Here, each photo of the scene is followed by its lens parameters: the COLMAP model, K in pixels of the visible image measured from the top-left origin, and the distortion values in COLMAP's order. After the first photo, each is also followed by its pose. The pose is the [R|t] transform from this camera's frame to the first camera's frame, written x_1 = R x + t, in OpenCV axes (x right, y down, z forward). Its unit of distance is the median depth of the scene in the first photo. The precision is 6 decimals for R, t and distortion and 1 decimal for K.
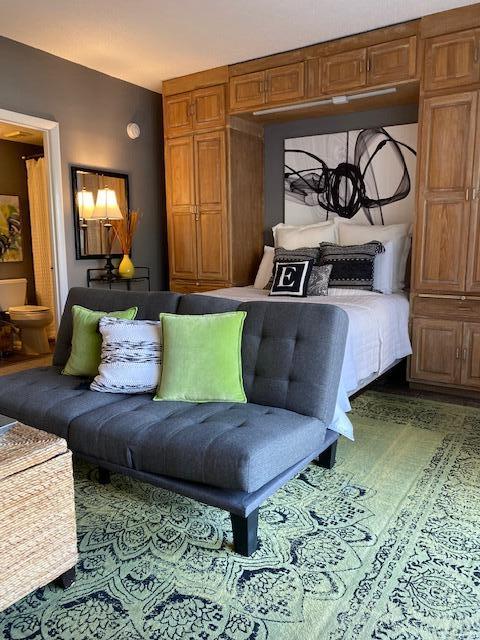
lens RADIAL K [[490.8, 0, 241.5], [0, 490.8, 316.3], [0, 0, 1]] dist [0.047766, -0.036585]
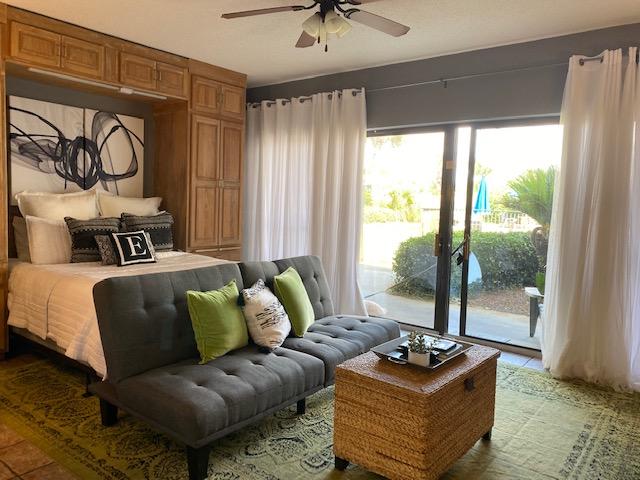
lens RADIAL K [[490.8, 0, 310.4], [0, 490.8, 238.4], [0, 0, 1]] dist [0.047766, -0.036585]
pose [[0.115723, -0.063237, 0.991267, -0.803064], [0.121218, 0.991411, 0.049095, -0.089362], [-0.985857, 0.114478, 0.122394, 0.419375]]
